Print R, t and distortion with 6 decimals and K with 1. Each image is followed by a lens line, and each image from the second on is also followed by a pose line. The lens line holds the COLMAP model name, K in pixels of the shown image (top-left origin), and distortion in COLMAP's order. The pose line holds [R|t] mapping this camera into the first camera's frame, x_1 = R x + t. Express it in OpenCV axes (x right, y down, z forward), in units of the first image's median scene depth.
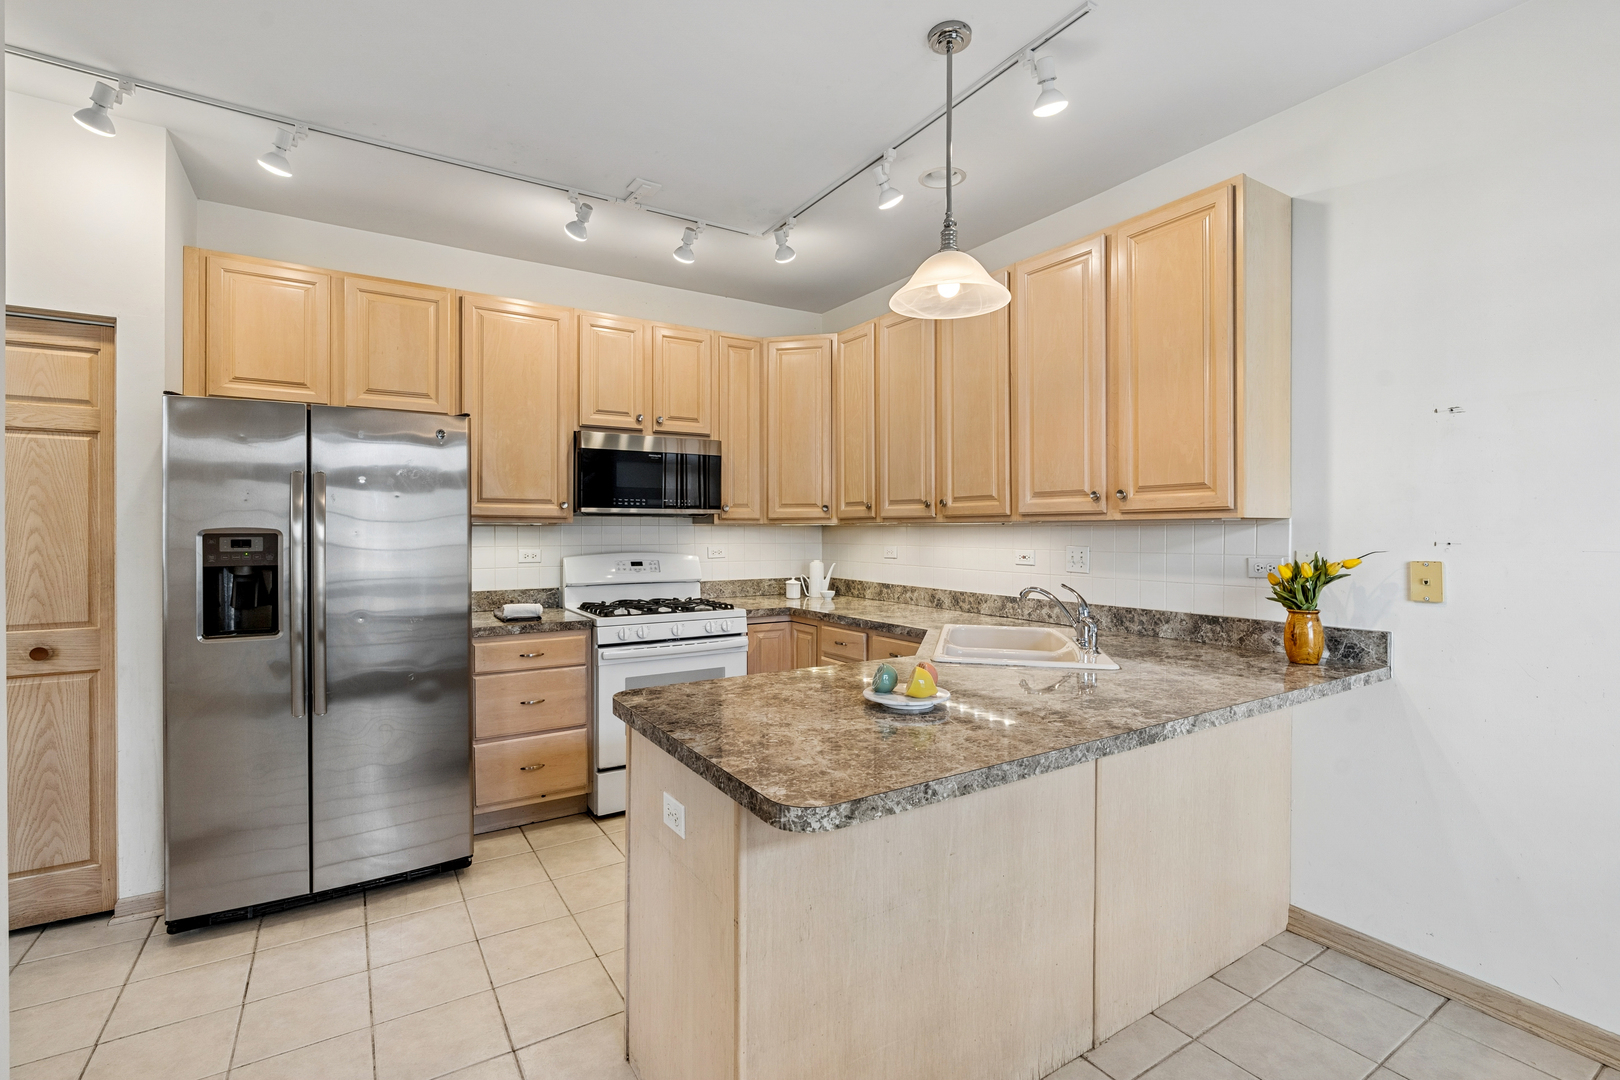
lens RADIAL K [[728.8, 0, 823.2], [0, 728.8, 532.3], [0, 0, 1]] dist [-0.001417, 0.000878]
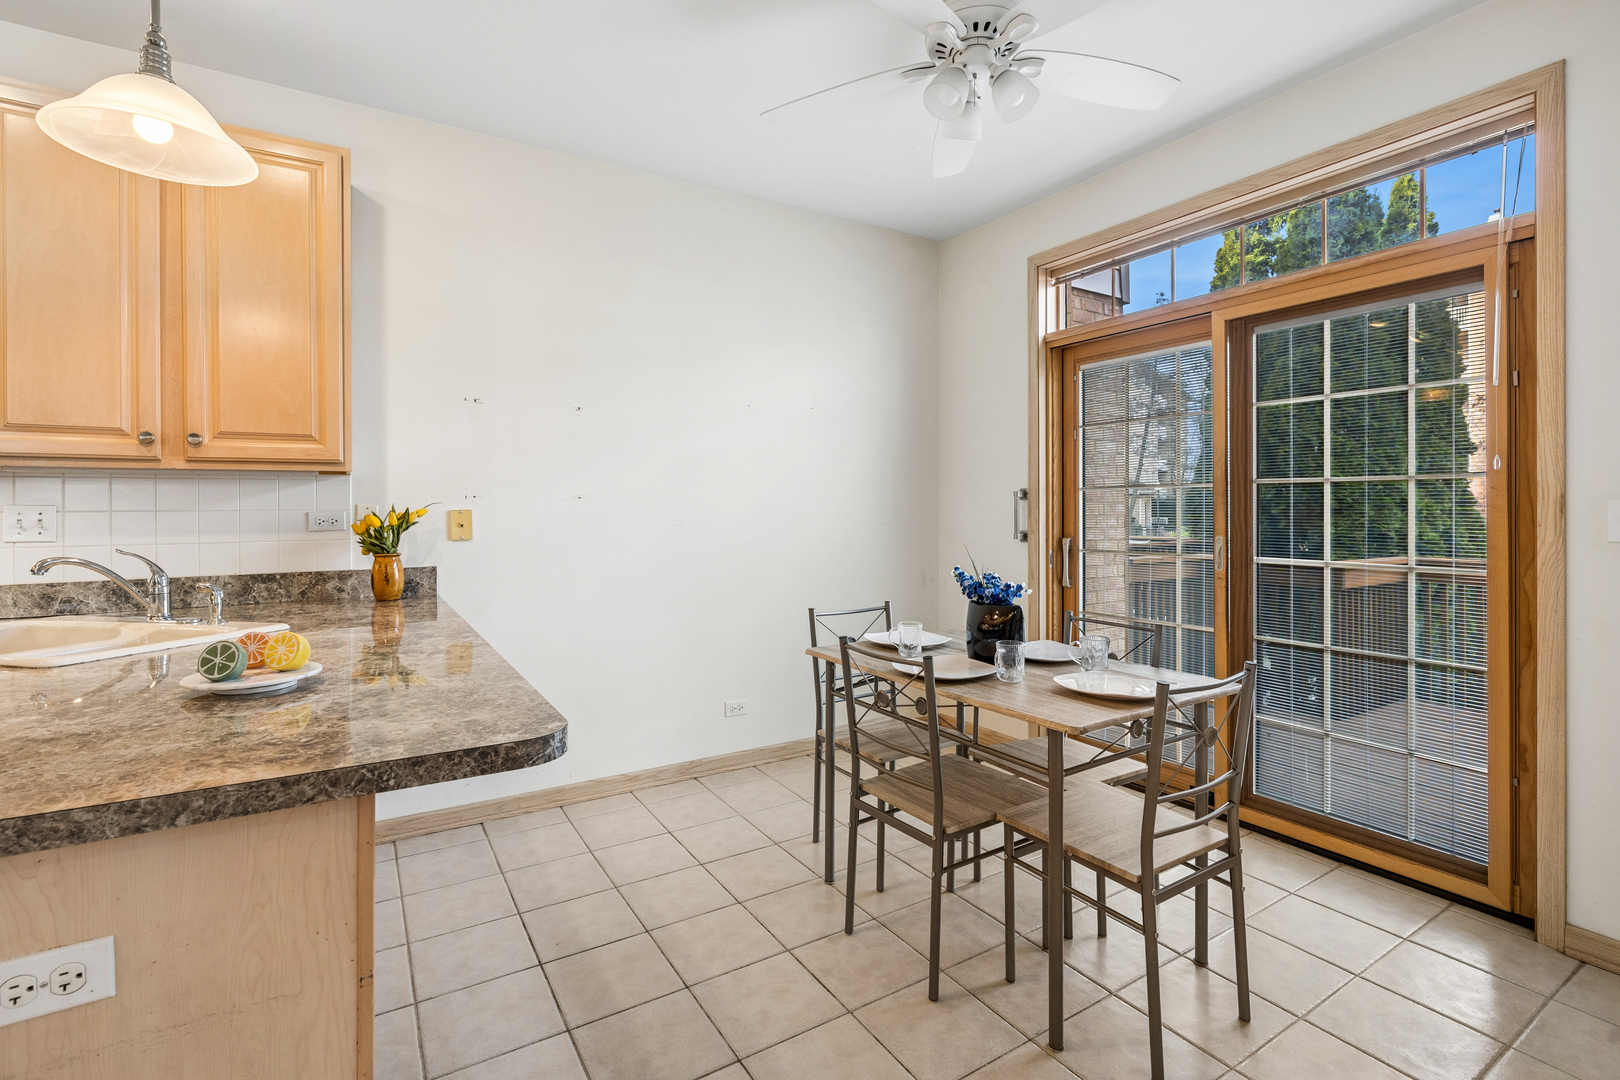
lens RADIAL K [[728.8, 0, 795.0], [0, 728.8, 509.5], [0, 0, 1]] dist [-0.001417, 0.000878]
pose [[0.054051, -0.001761, 0.998537, -0.379200], [0.007312, 0.999972, 0.001368, 0.032494], [-0.998511, 0.007228, 0.054062, 0.245232]]
